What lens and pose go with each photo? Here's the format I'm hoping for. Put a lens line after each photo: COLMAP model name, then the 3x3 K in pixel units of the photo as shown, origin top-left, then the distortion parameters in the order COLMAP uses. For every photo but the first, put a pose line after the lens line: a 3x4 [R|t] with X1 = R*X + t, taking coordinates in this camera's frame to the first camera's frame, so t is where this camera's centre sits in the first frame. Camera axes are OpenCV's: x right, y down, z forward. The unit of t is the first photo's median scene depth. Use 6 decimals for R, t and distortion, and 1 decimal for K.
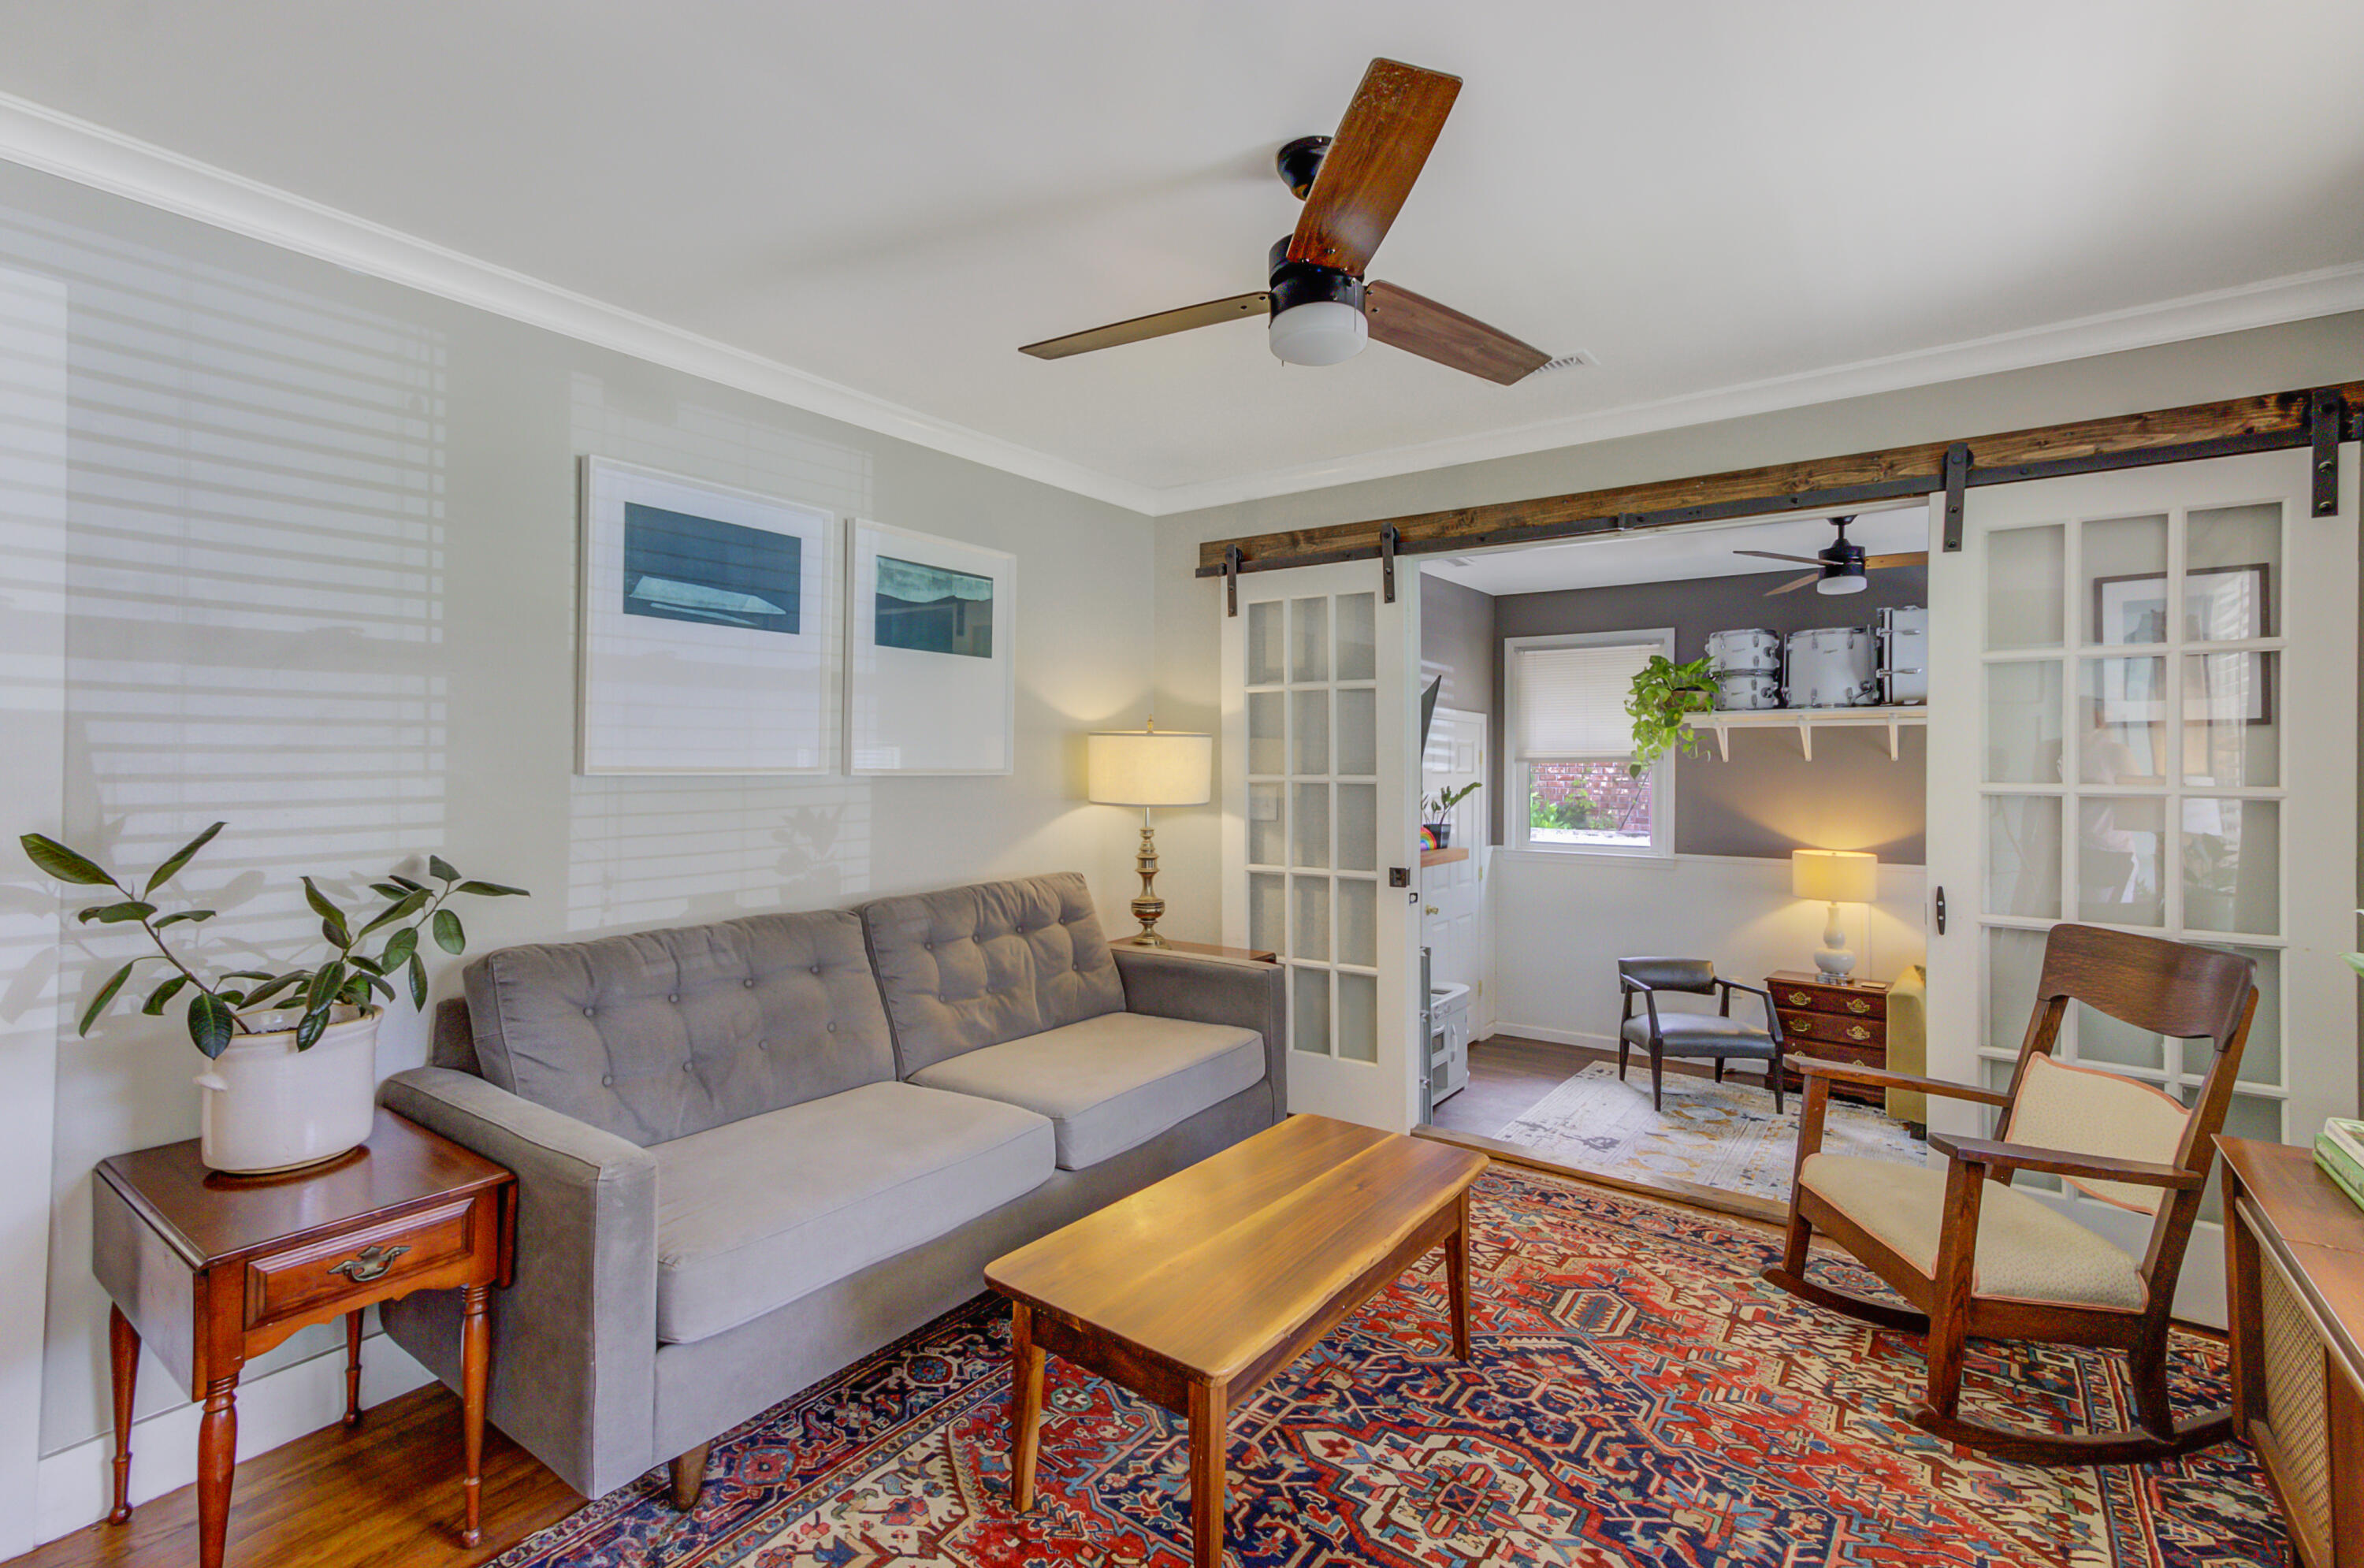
lens RADIAL K [[1111.1, 0, 1172.0], [0, 1111.1, 748.9], [0, 0, 1]] dist [0.017870, 0.000932]
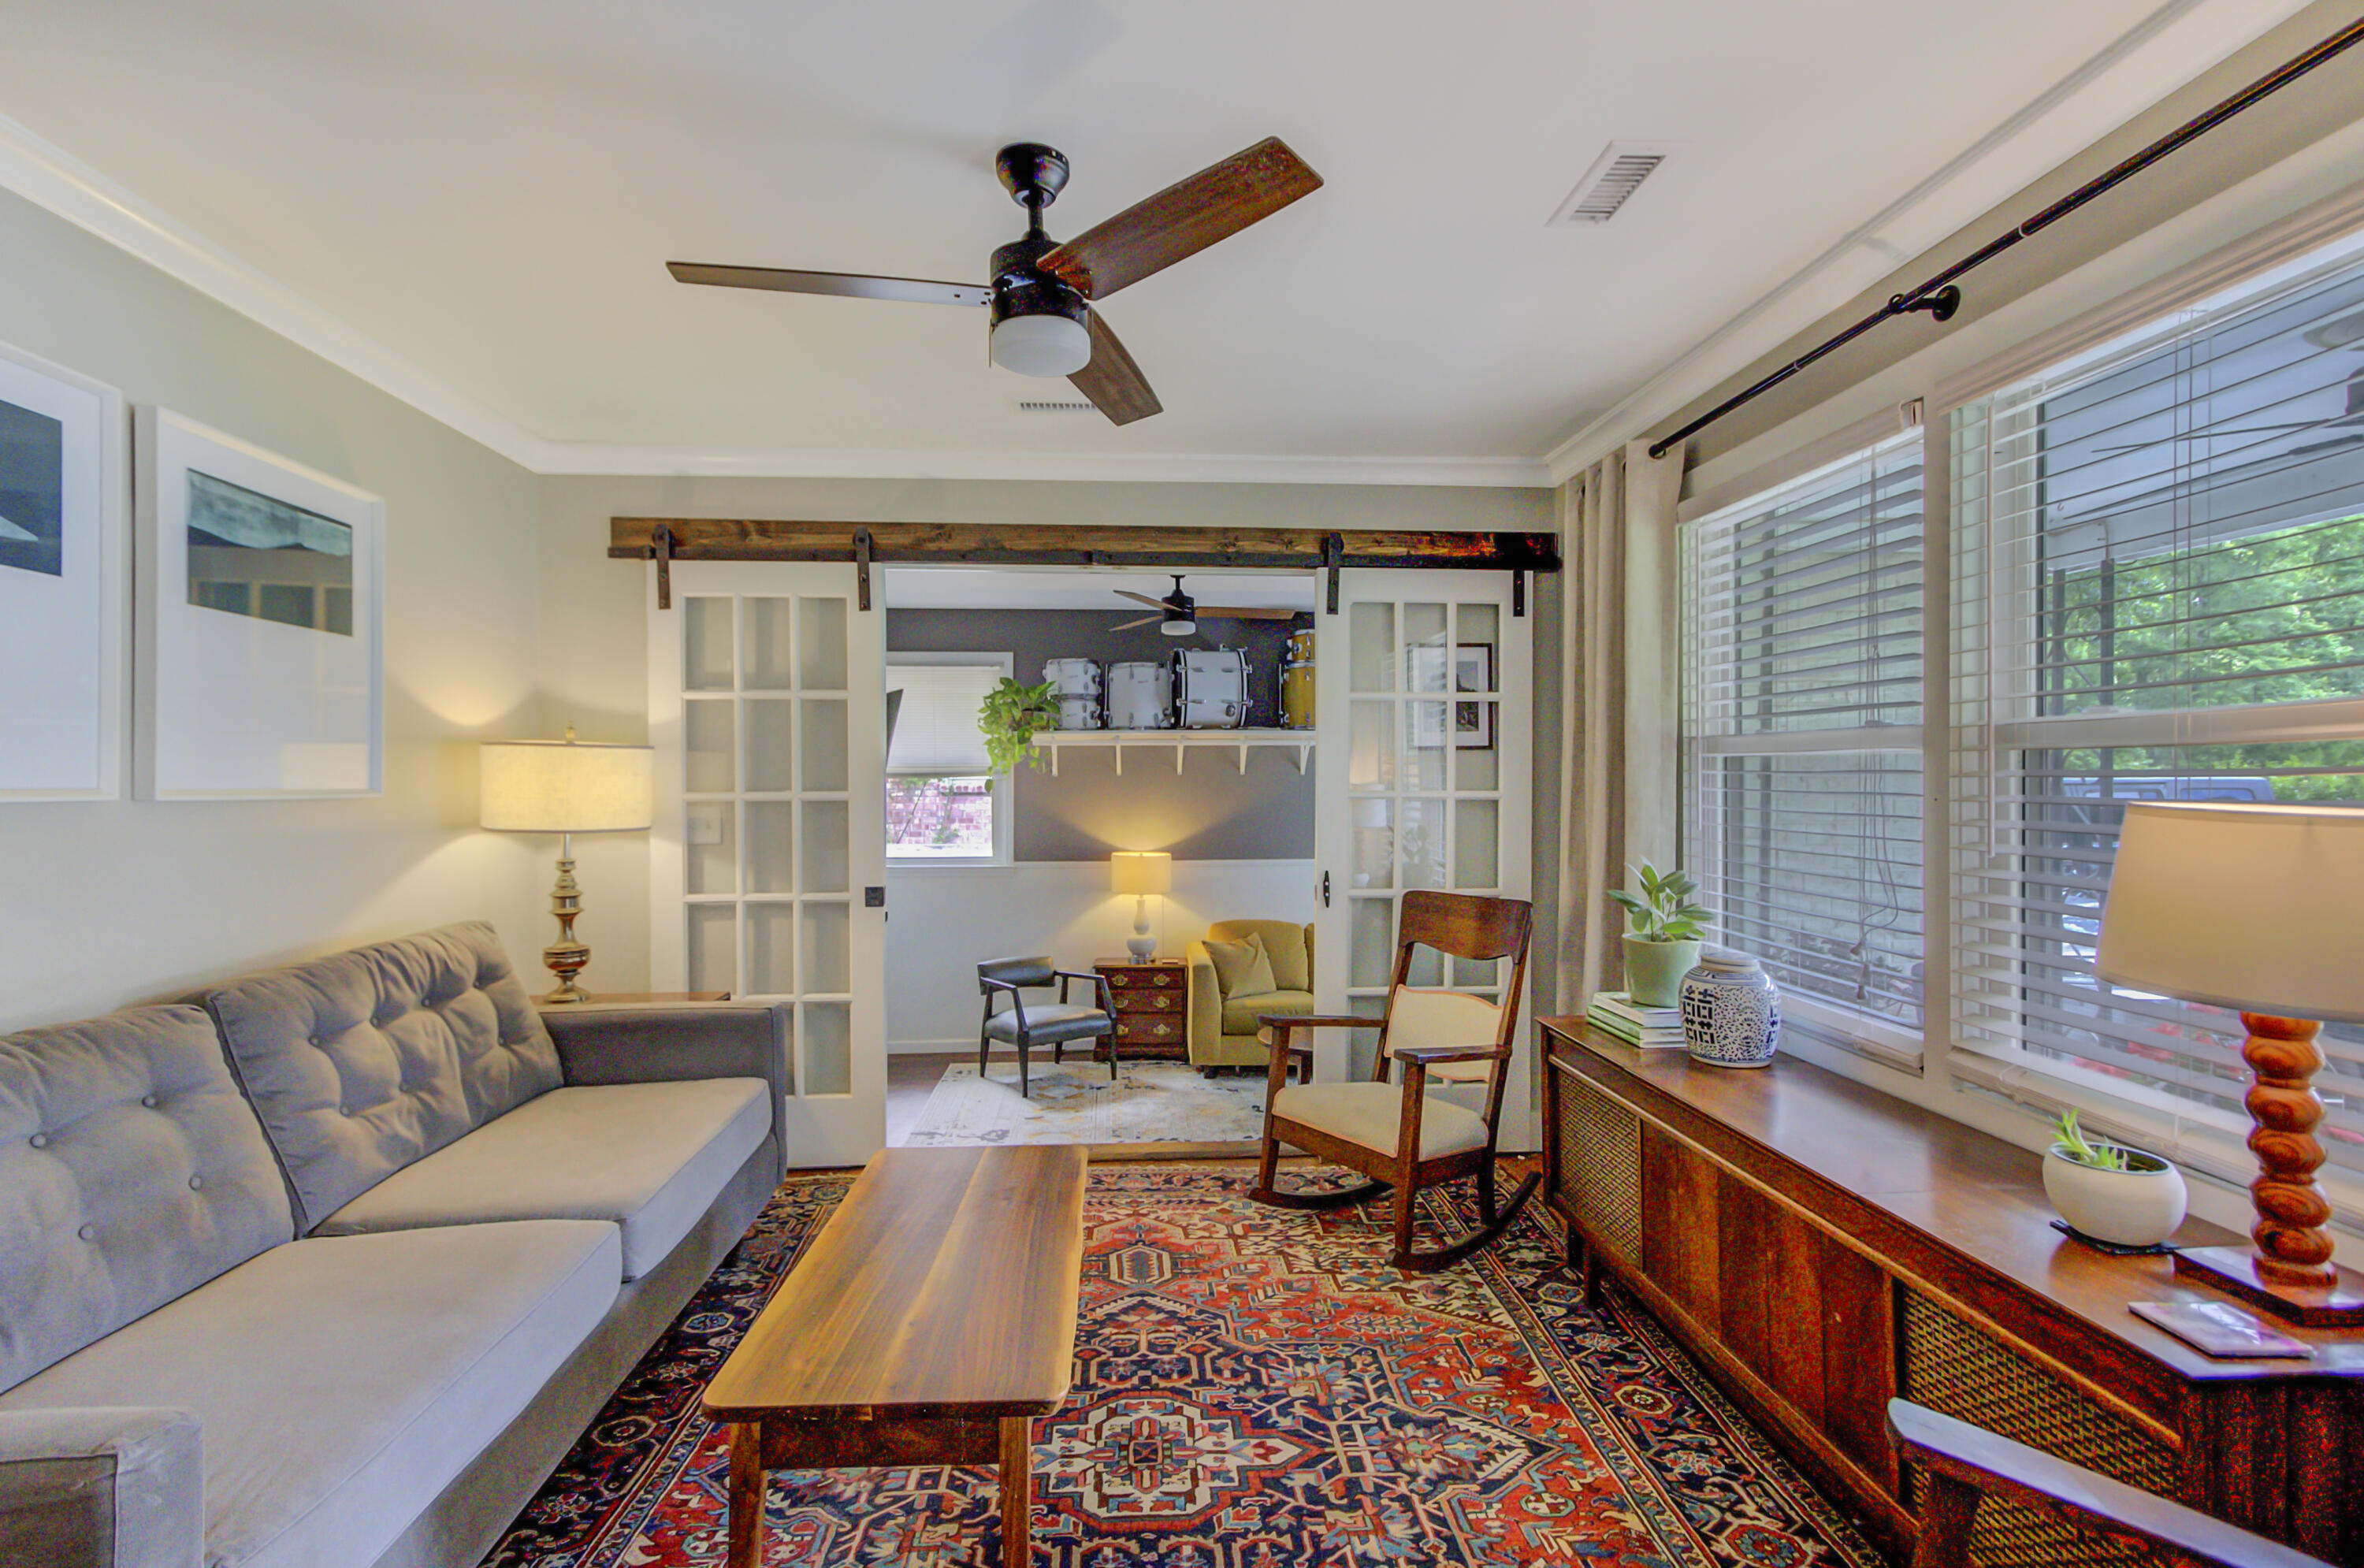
lens RADIAL K [[1155.1, 0, 1179.8], [0, 1155.1, 757.6], [0, 0, 1]] dist [-0.001266, 0.027823]
pose [[0.751816, 0.006288, 0.659343, -0.349007], [-0.001441, 0.999968, -0.007893, 0.004244], [-0.659371, 0.004984, 0.751801, 0.100198]]
